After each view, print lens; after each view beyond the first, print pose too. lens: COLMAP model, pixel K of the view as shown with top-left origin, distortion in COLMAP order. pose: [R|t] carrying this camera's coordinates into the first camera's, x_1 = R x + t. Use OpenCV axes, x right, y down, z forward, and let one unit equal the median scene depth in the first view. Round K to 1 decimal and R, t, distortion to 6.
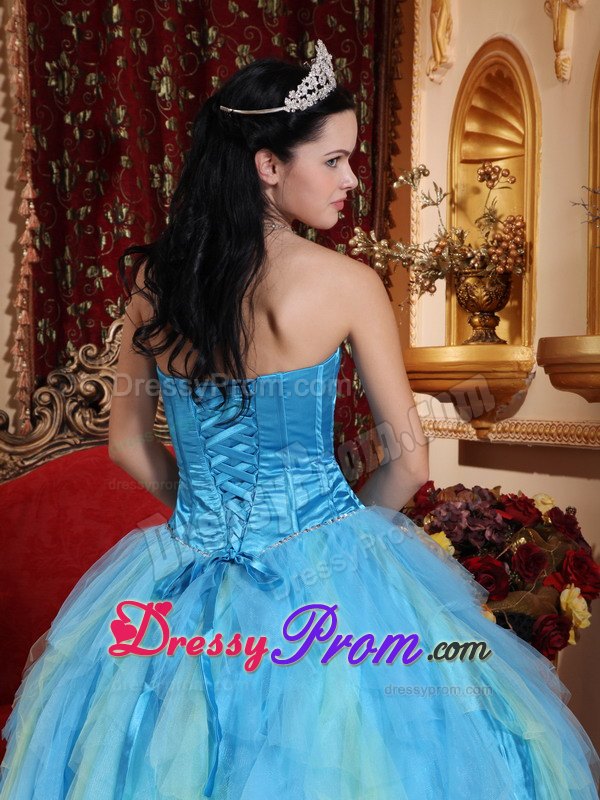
lens RADIAL K [[1673.2, 0, 304.4], [0, 1673.2, 472.9], [0, 0, 1]] dist [0.250187, -0.190891]
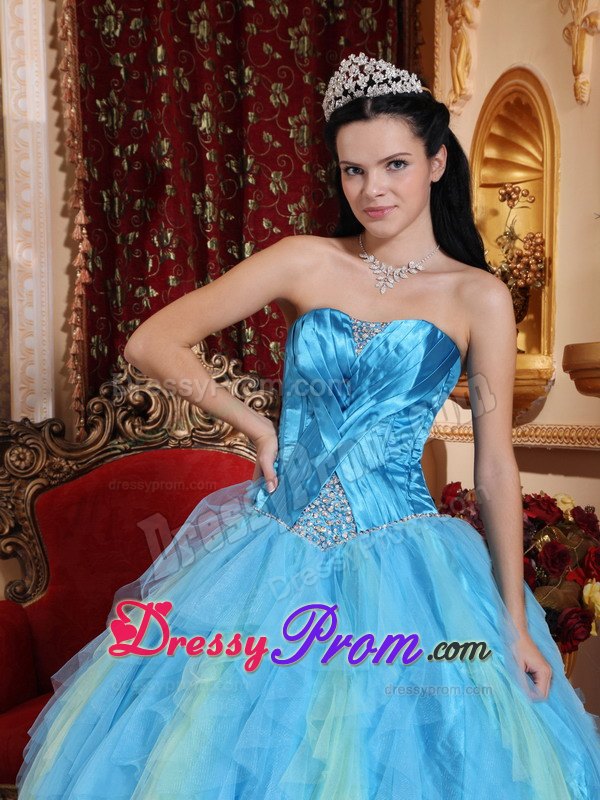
lens RADIAL K [[1330.3, 0, 317.4], [0, 1330.3, 504.6], [0, 0, 1]] dist [0.108279, 0.039335]
pose [[0.999981, -0.006101, 0.000189, -0.012279], [0.006095, 0.999699, 0.023784, -0.001422], [-0.000334, -0.023782, 0.999717, 0.133791]]
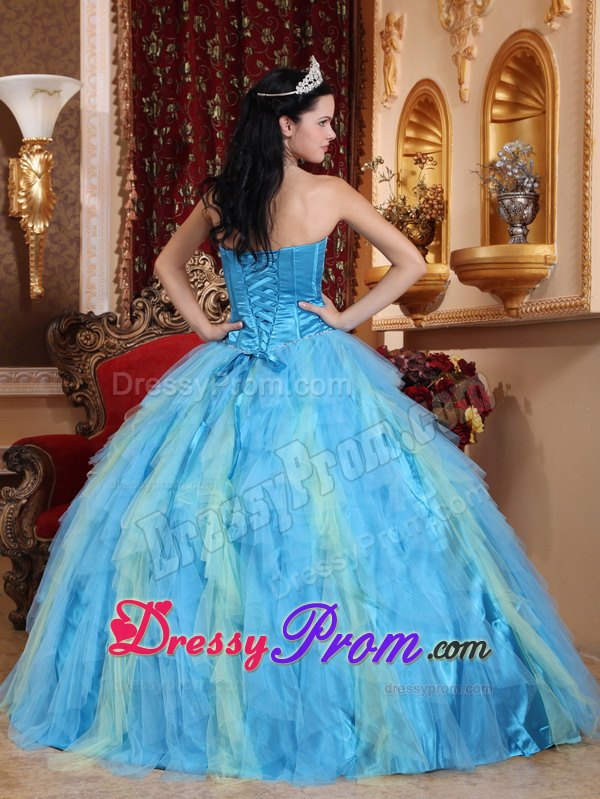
lens RADIAL K [[1269.9, 0, 289.3], [0, 1269.9, 397.4], [0, 0, 1]] dist [-0.005632, 0.115491]
pose [[0.999999, 0.001053, -0.000753, -0.013450], [-0.001081, 0.999269, -0.038203, 0.087076], [0.000712, 0.038204, 0.999270, -0.182755]]
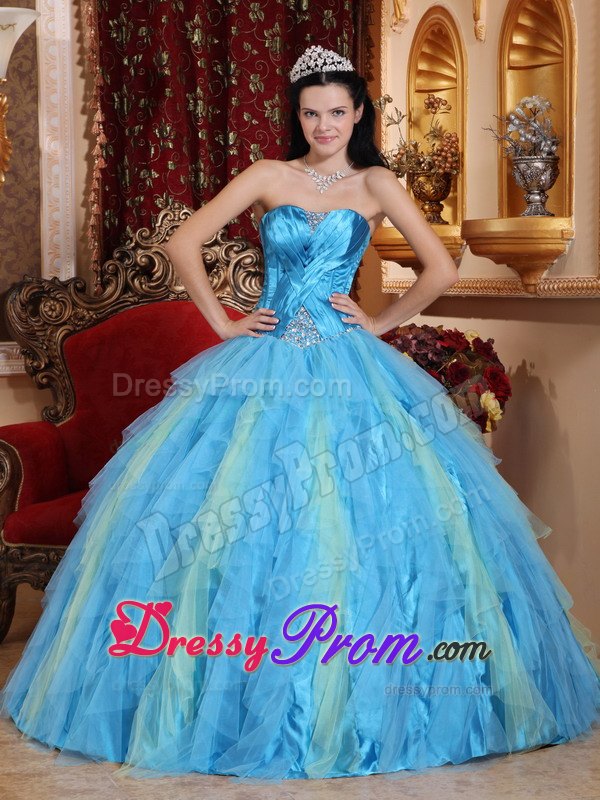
lens RADIAL K [[1878.9, 0, 300.0], [0, 1878.9, 400.0], [0, 0, 1]] dist [0.096103, 0.398900]
pose [[0.999906, -0.012255, -0.006110, 0.005112], [0.012367, 0.999752, 0.018505, 0.035279], [0.005882, -0.018579, 0.999810, -0.514761]]
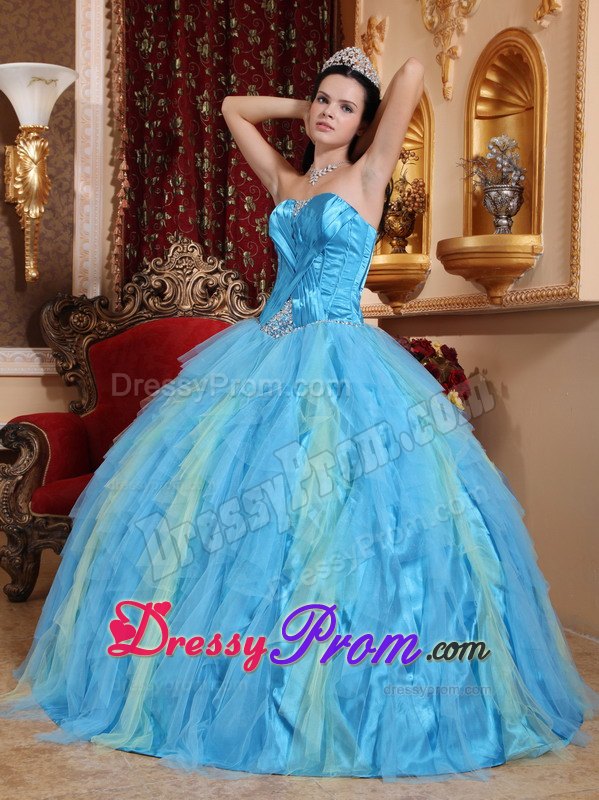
lens RADIAL K [[1076.6, 0, 299.5], [0, 1076.6, 400.0], [0, 0, 1]] dist [-0.004527, 0.032178]
pose [[0.998130, 0.011835, 0.059966, -0.051092], [-0.010694, 0.999756, -0.019309, 0.082465], [-0.060180, 0.018631, 0.998014, -0.061070]]
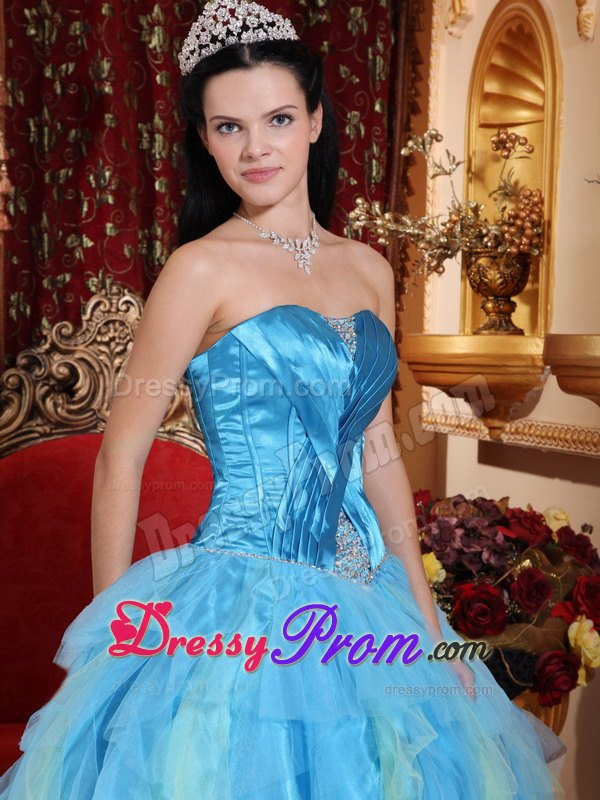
lens RADIAL K [[1757.3, 0, 311.1], [0, 1757.3, 401.4], [0, 0, 1]] dist [0.269768, -0.078011]
pose [[0.998608, 0.019547, -0.048984, 0.051059], [-0.020175, 0.999720, -0.012342, -0.025232], [0.048729, 0.013313, 0.998723, 0.064798]]
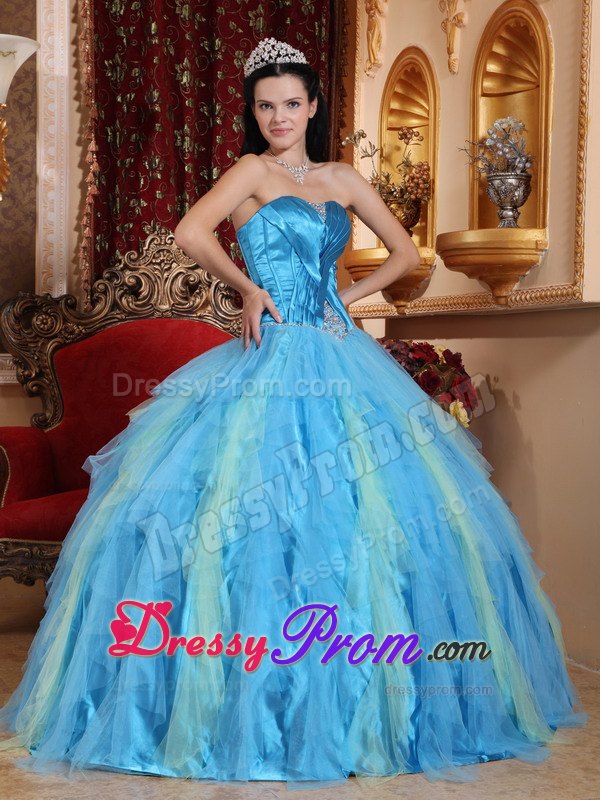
lens RADIAL K [[1427.6, 0, 301.0], [0, 1427.6, 412.7], [0, 0, 1]] dist [0.066261, 0.117115]
pose [[0.999504, 0.009600, 0.029998, -0.017720], [-0.008965, 0.999734, -0.021260, 0.088670], [-0.030194, 0.020981, 0.999324, -0.237914]]
